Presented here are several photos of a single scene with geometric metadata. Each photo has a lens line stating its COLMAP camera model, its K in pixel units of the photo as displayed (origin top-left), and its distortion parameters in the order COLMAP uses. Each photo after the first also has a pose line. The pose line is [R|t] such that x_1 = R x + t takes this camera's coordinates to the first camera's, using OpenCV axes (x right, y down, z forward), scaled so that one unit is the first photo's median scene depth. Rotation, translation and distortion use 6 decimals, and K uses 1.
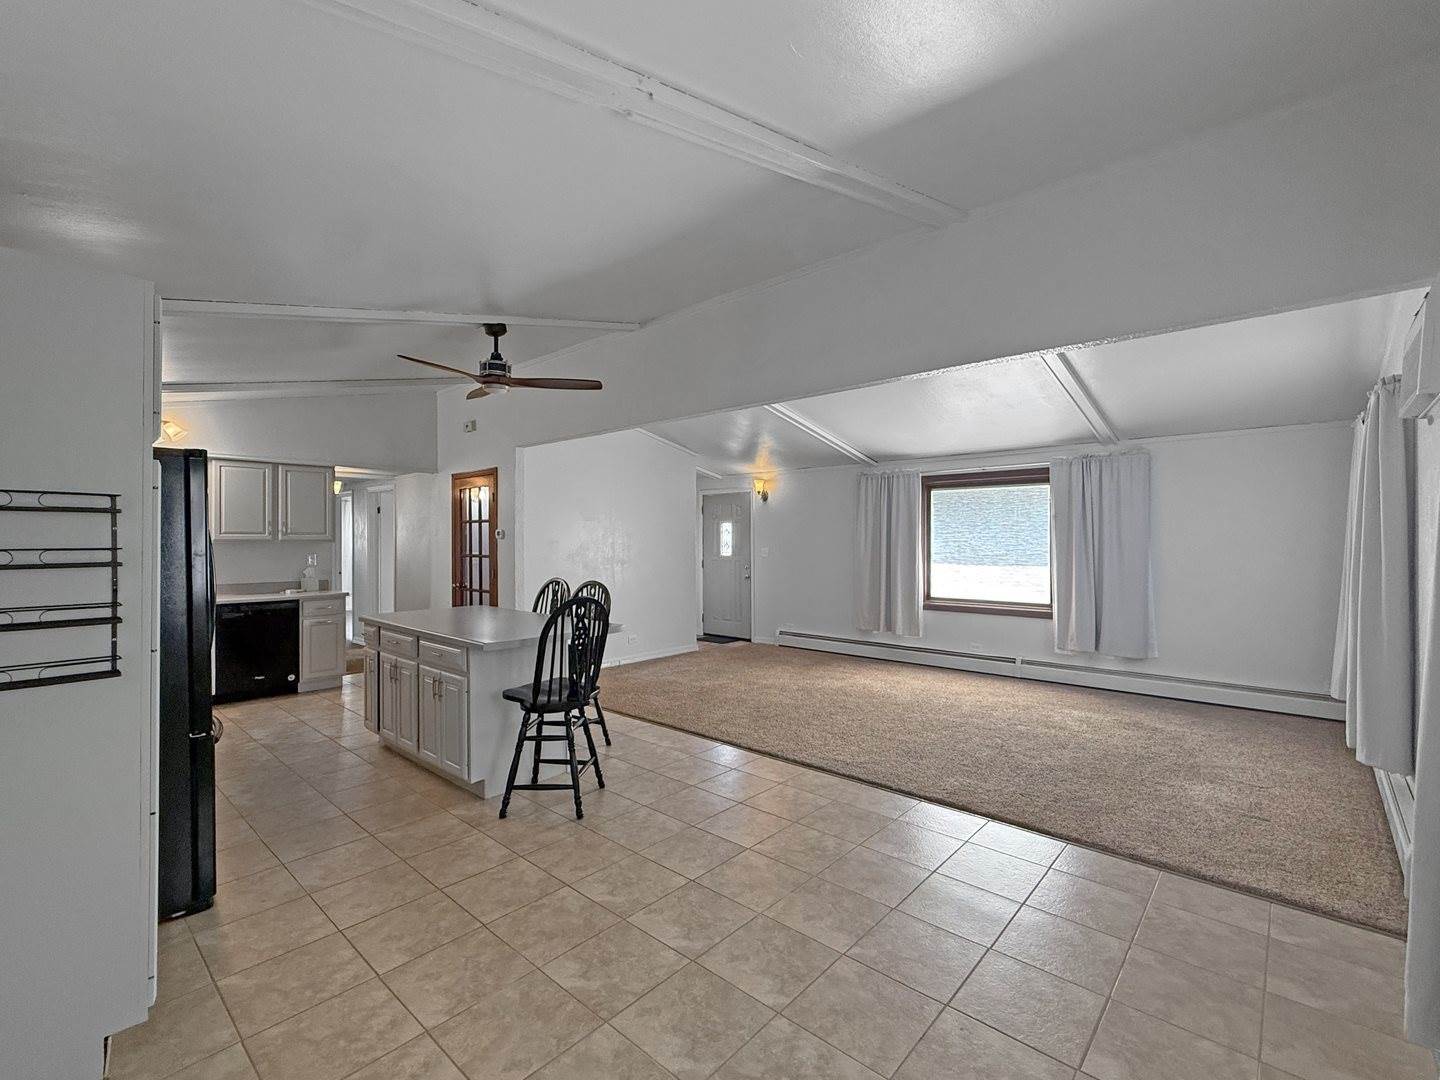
lens RADIAL K [[620.8, 0, 720.0], [0, 620.8, 540.0], [0, 0, 1]] dist [-0.001097, -0.000081]
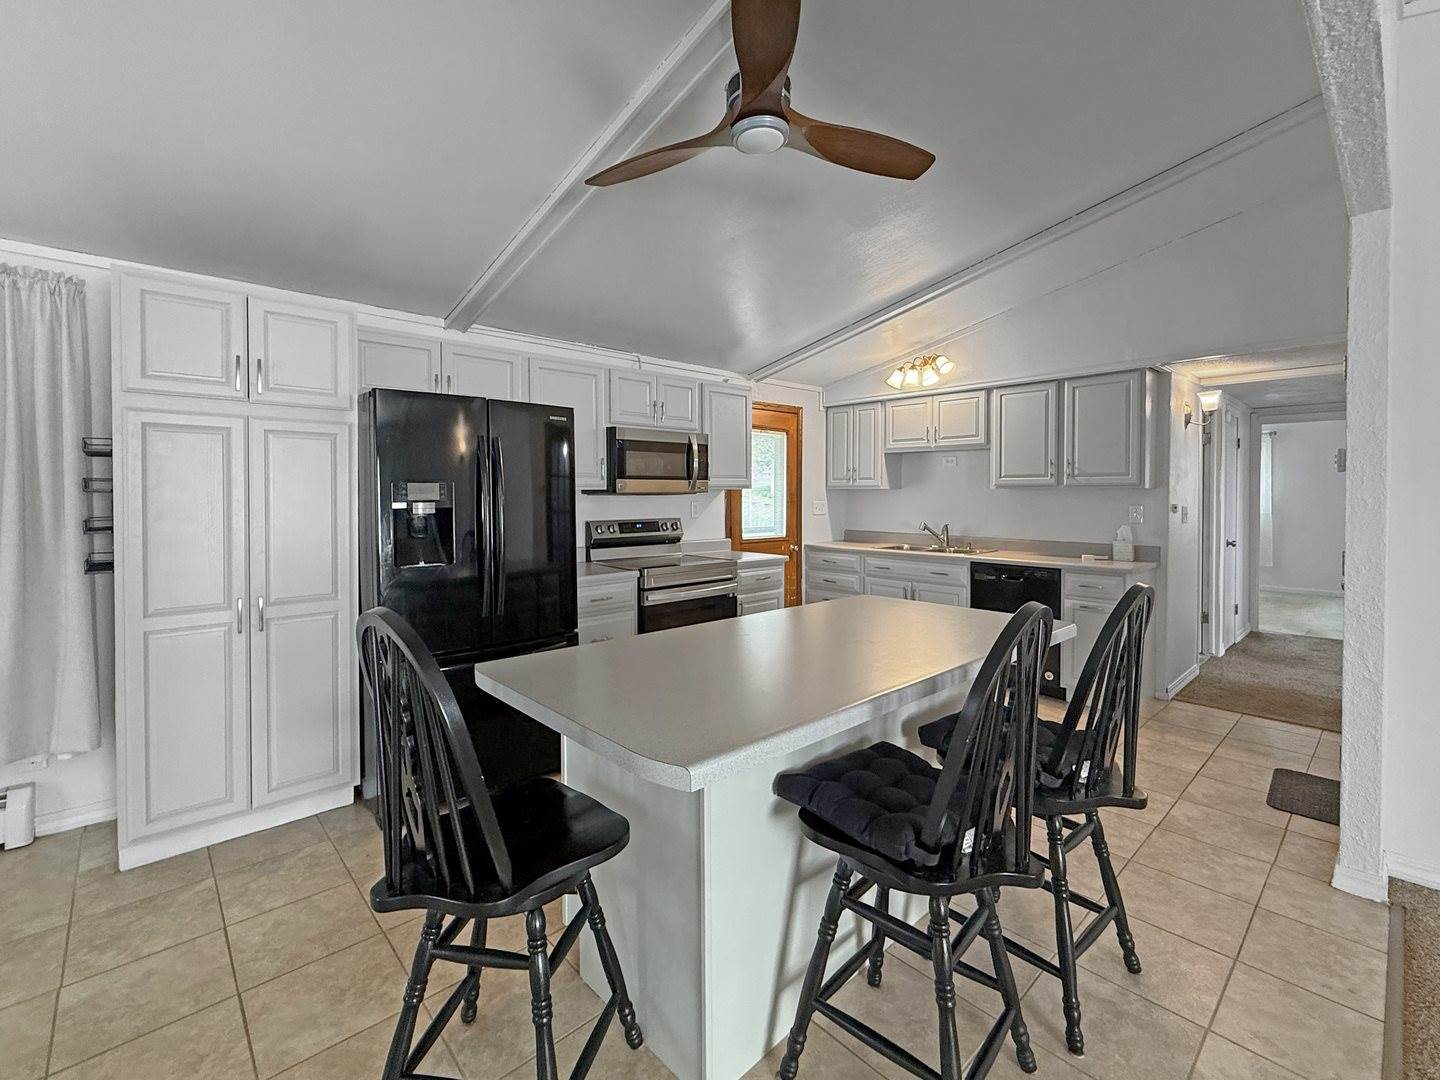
lens RADIAL K [[644.1, 0, 713.9], [0, 644.1, 504.7], [0, 0, 1]] dist [-0.000947, -0.000064]
pose [[-0.084406, 0.016520, -0.996294, 0.117486], [-0.002949, 0.999854, 0.016829, 0.018433], [0.996427, 0.004359, -0.084345, 1.007756]]
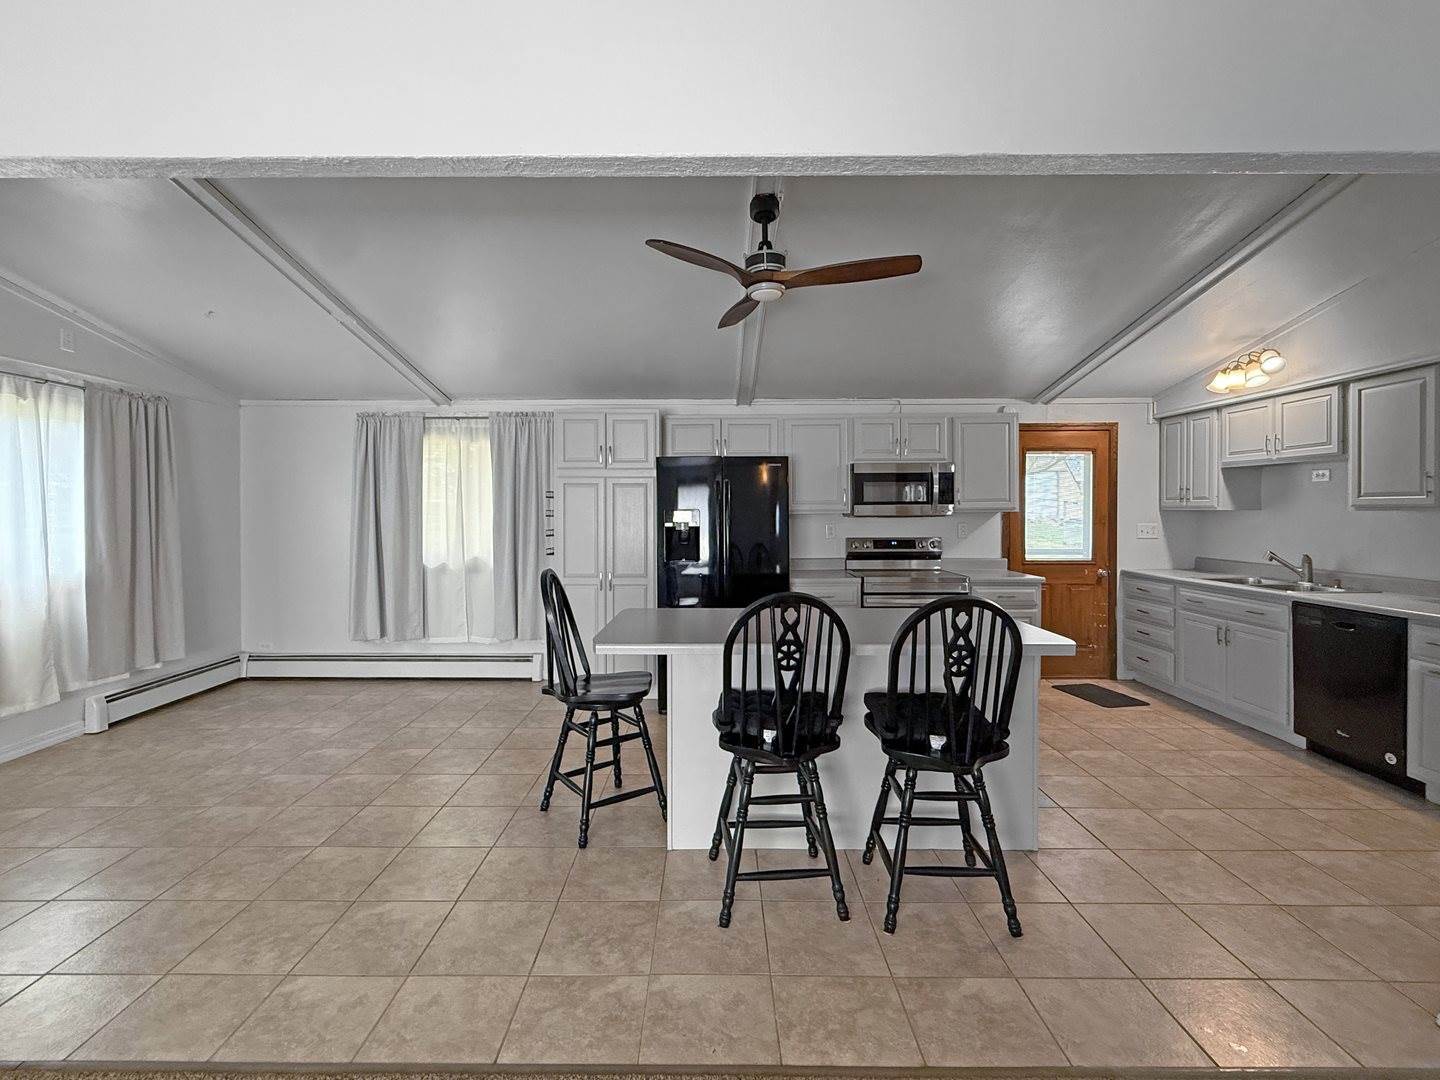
lens RADIAL K [[630.7, 0, 715.0], [0, 630.7, 519.1], [0, 0, 1]] dist [0.000433, 0.000168]
pose [[-0.735050, 0.009246, -0.677950, 0.173365], [-0.000389, 0.999901, 0.014059, 0.006406], [0.678013, 0.010598, -0.734973, 1.494322]]
